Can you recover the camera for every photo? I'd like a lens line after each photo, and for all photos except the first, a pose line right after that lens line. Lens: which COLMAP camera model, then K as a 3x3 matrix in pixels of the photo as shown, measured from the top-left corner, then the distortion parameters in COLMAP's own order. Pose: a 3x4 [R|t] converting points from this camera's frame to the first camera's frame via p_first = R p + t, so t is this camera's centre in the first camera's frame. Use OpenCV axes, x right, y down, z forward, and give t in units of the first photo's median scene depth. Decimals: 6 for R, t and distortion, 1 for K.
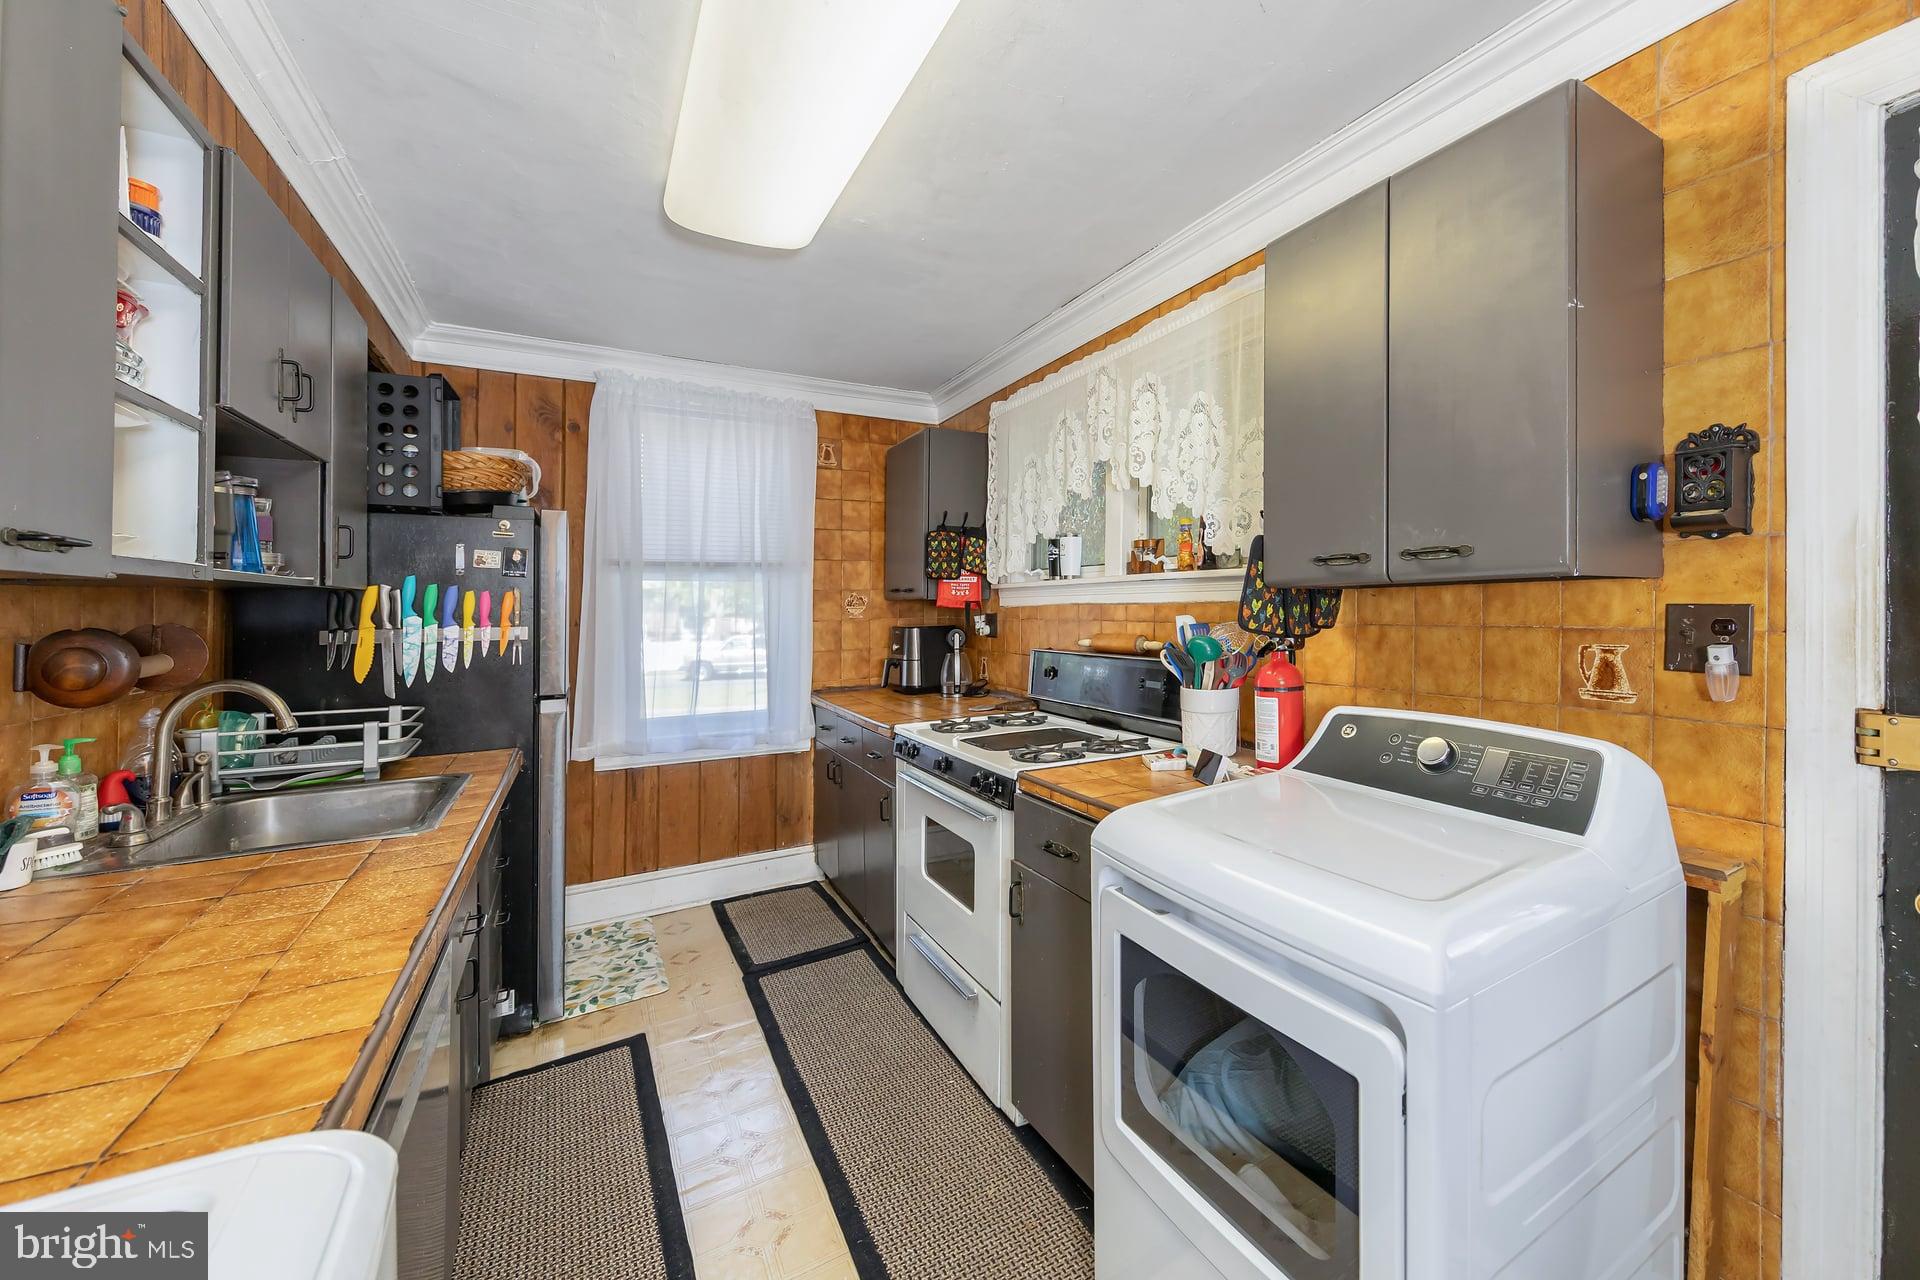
lens RADIAL K [[713.3, 0, 967.2], [0, 713.3, 604.9], [0, 0, 1]] dist [0.000036, -0.000174]
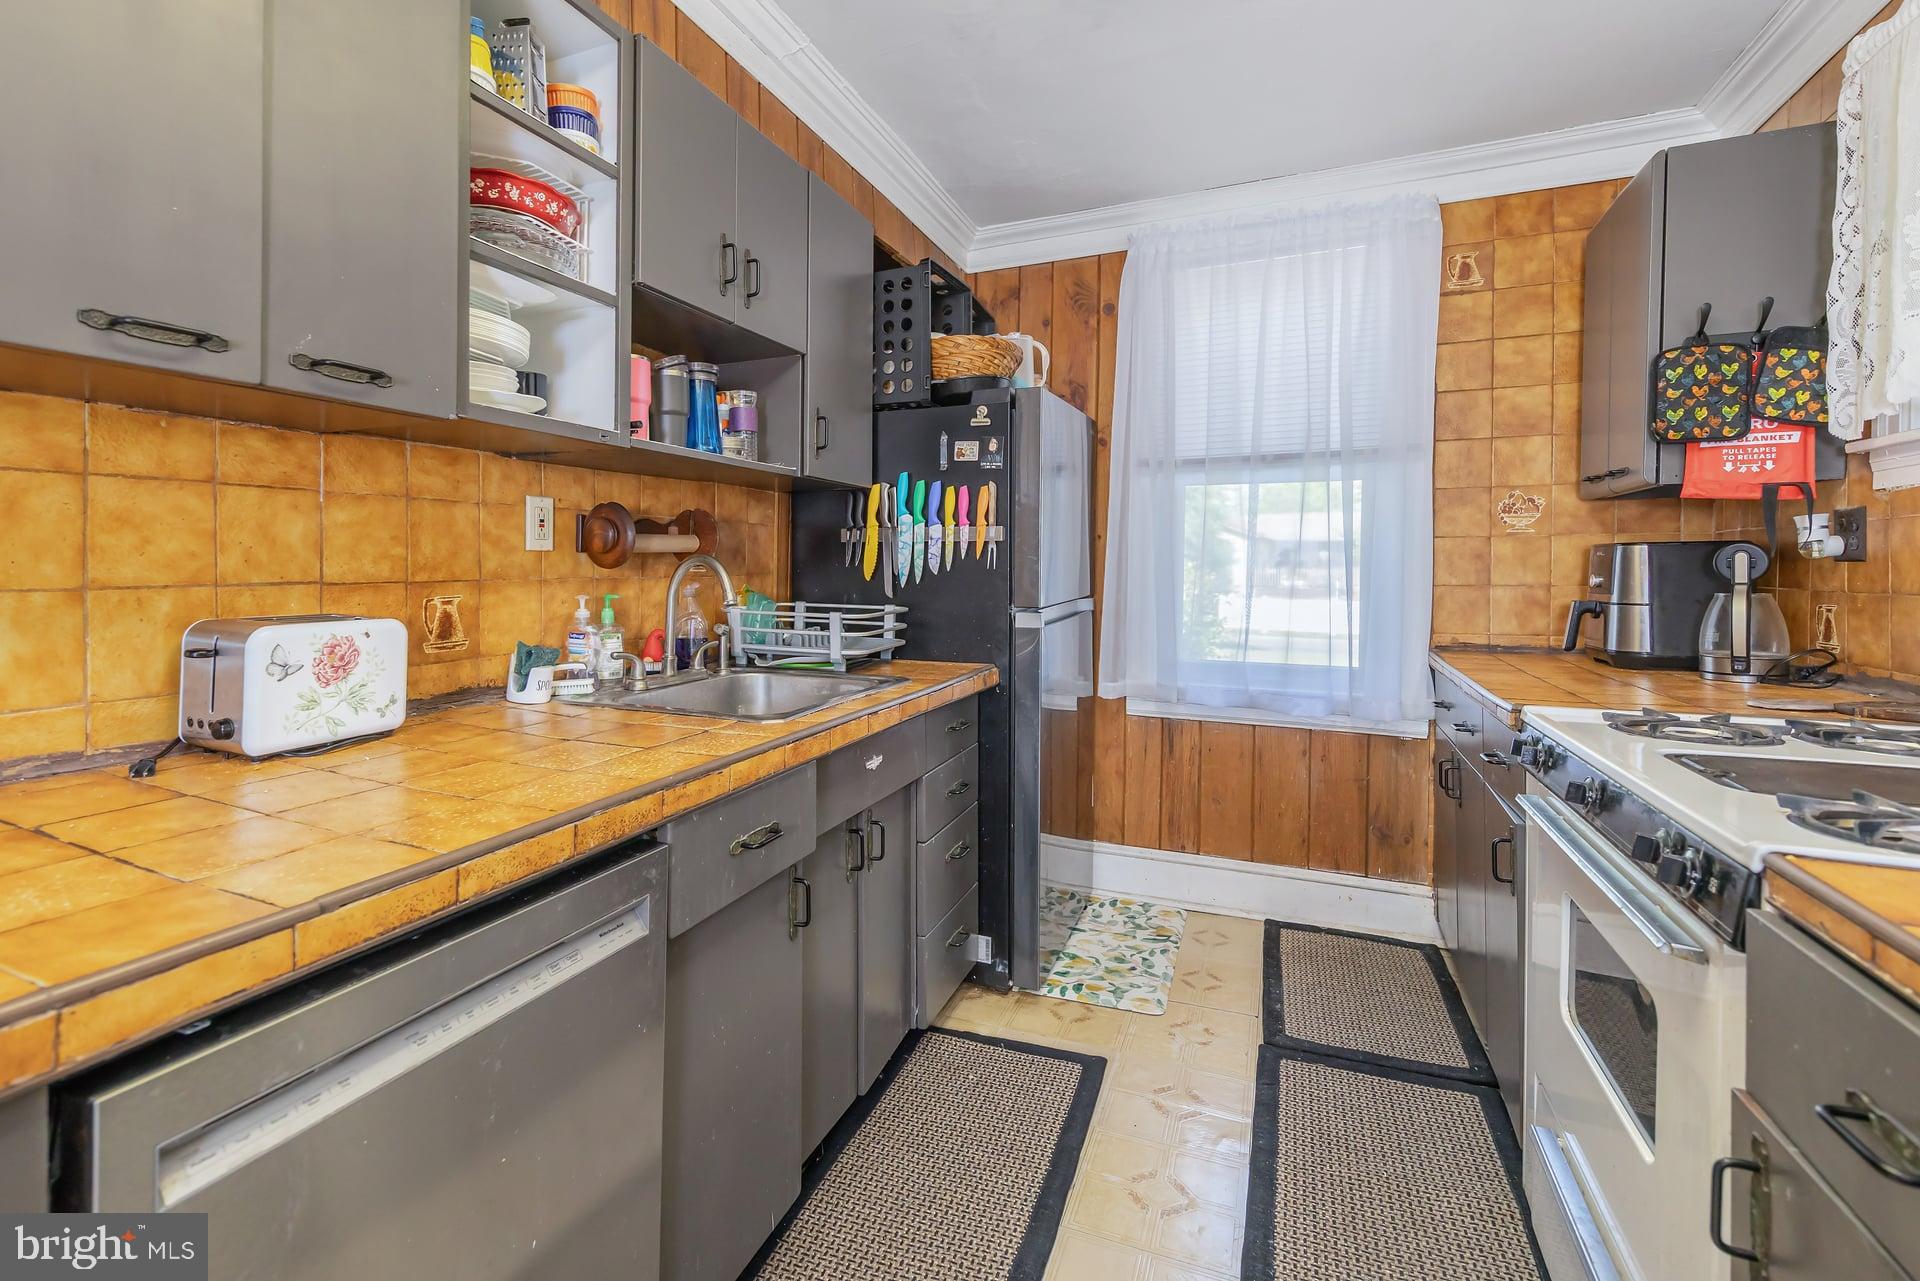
lens RADIAL K [[792.1, 0, 965.2], [0, 792.1, 563.9], [0, 0, 1]] dist [0.007320, -0.000920]
pose [[0.638244, 0.007952, -0.769793, 0.071040], [-0.006908, 0.999966, 0.004602, 0.052078], [0.769803, 0.002380, 0.638277, 0.250740]]
